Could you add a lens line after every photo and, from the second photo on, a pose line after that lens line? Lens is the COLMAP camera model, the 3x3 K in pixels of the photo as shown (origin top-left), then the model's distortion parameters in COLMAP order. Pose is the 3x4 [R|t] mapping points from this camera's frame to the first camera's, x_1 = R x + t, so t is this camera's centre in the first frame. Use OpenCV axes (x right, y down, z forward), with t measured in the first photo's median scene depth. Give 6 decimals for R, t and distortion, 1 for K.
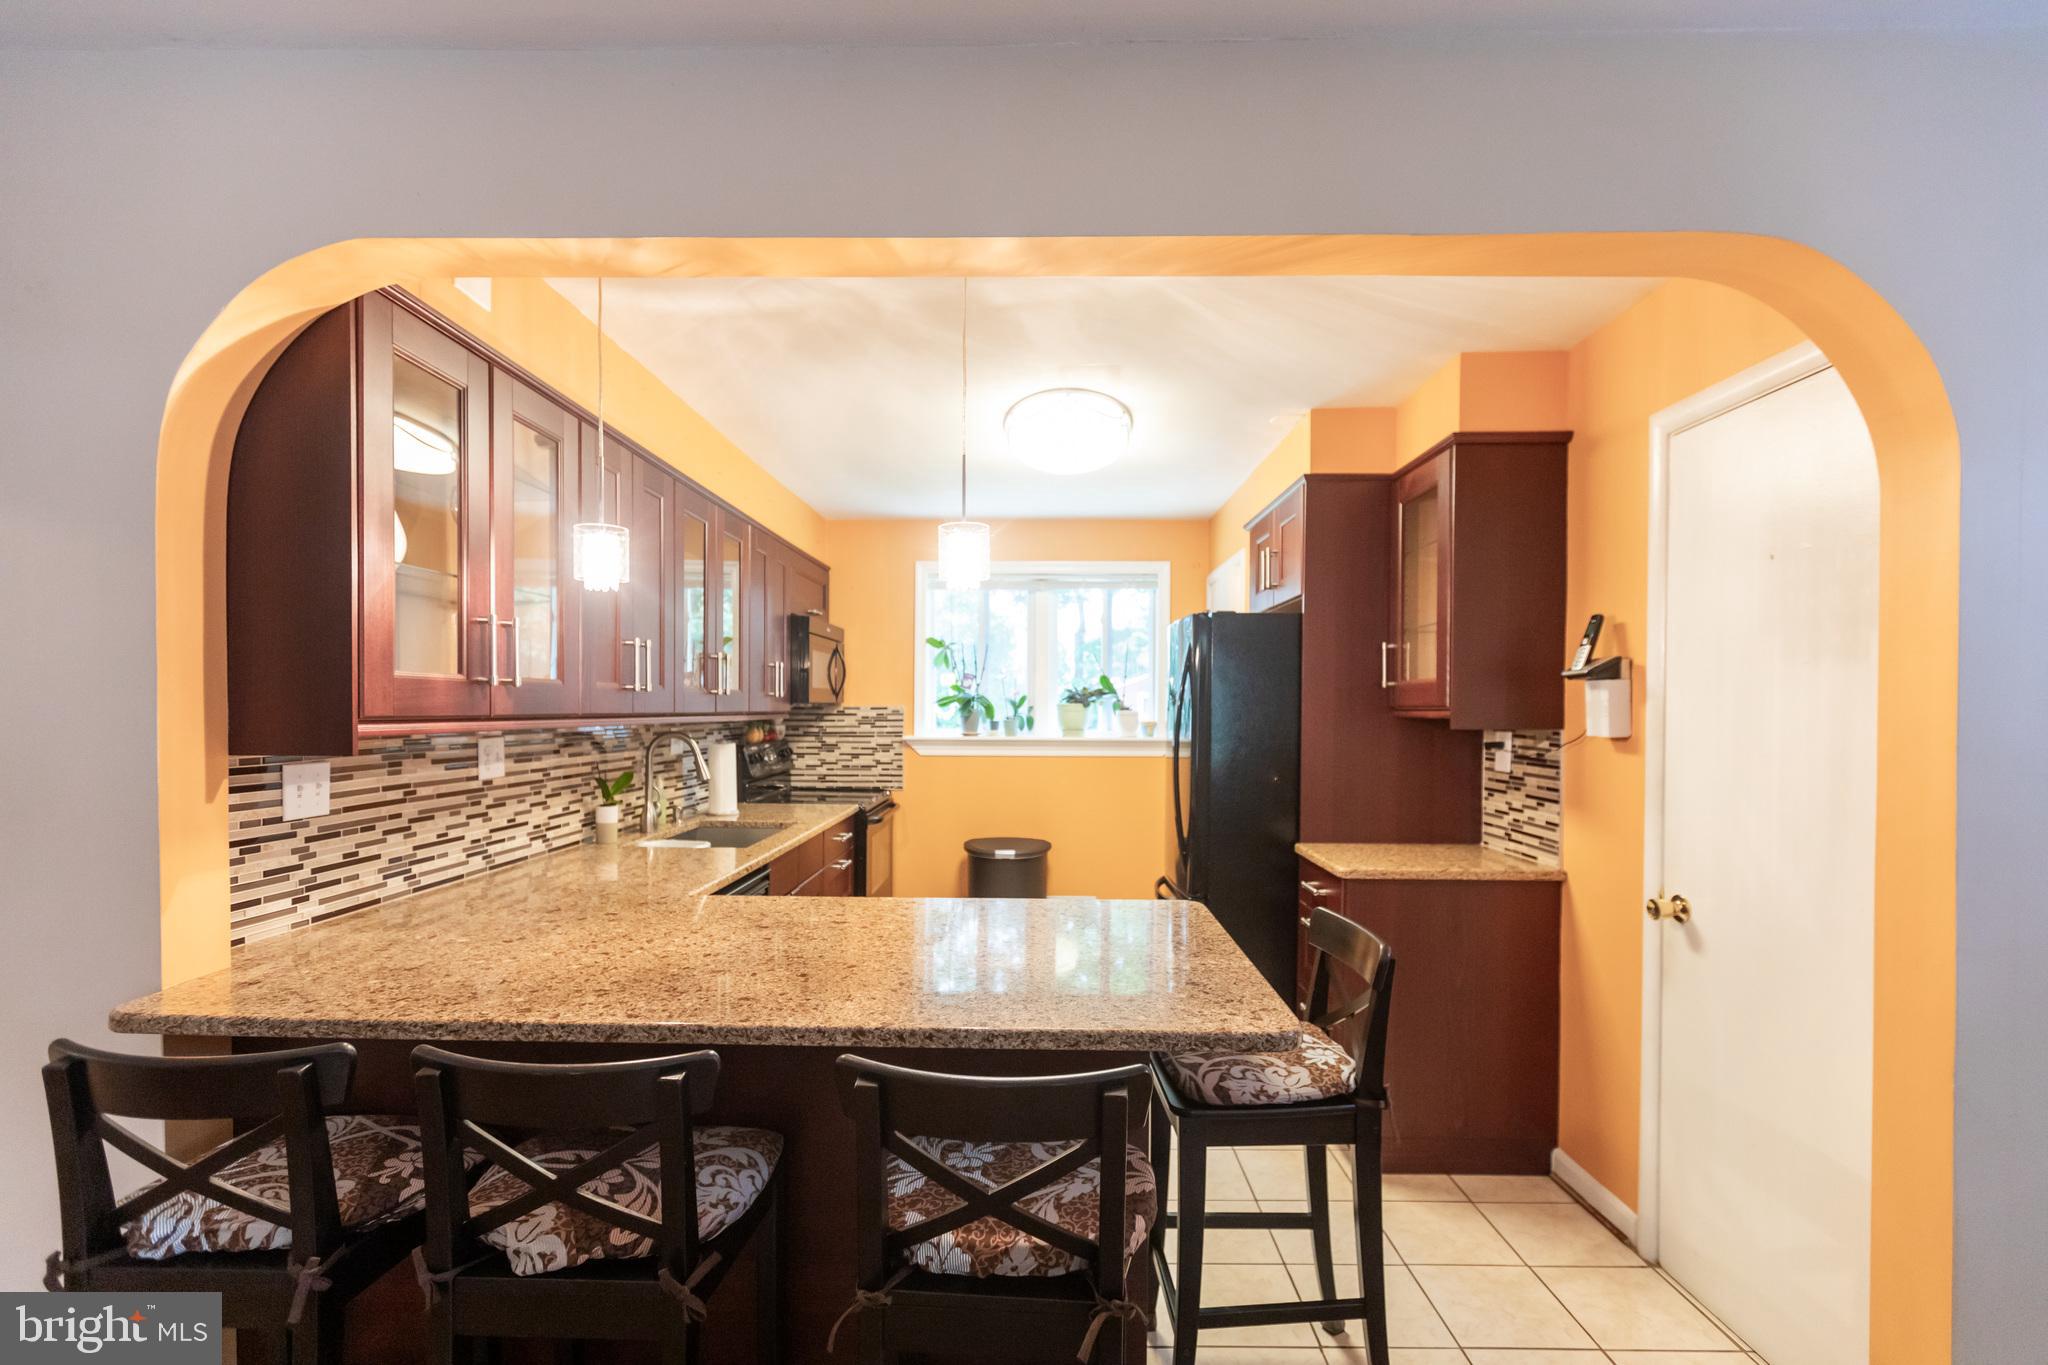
lens RADIAL K [[907.6, 0, 1028.0], [0, 907.6, 720.8], [0, 0, 1]] dist [0.000134, 0.000038]
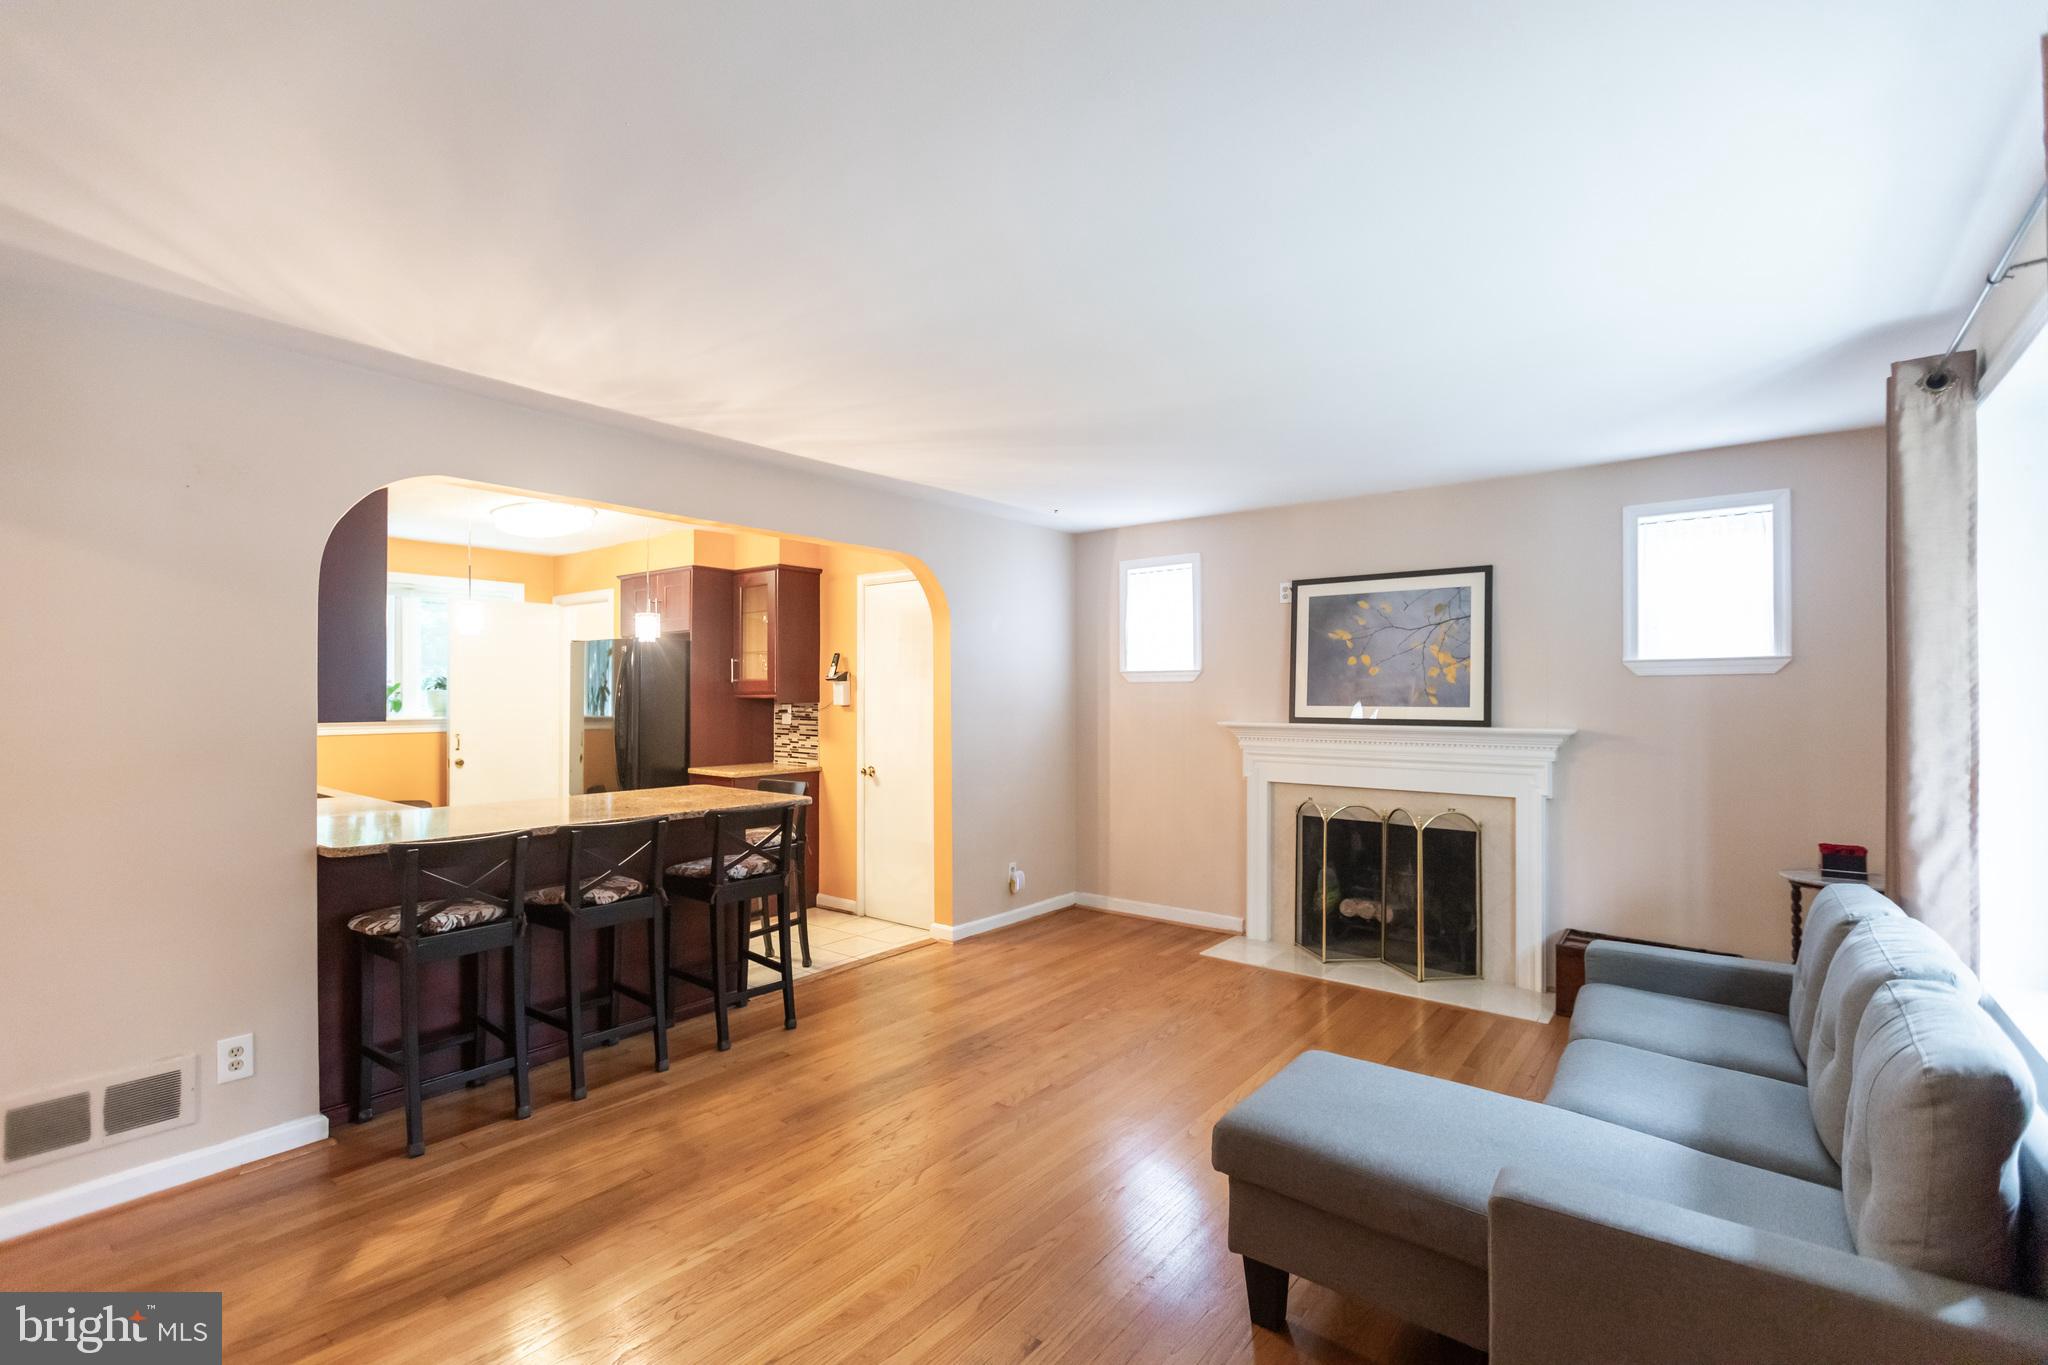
lens RADIAL K [[907.6, 0, 1028.0], [0, 907.6, 720.8], [0, 0, 1]] dist [0.000134, 0.000038]
pose [[0.598639, -0.027460, 0.800548, -0.882915], [0.013073, 0.999614, 0.024513, 0.006288], [-0.800912, -0.004209, 0.598767, -0.737154]]
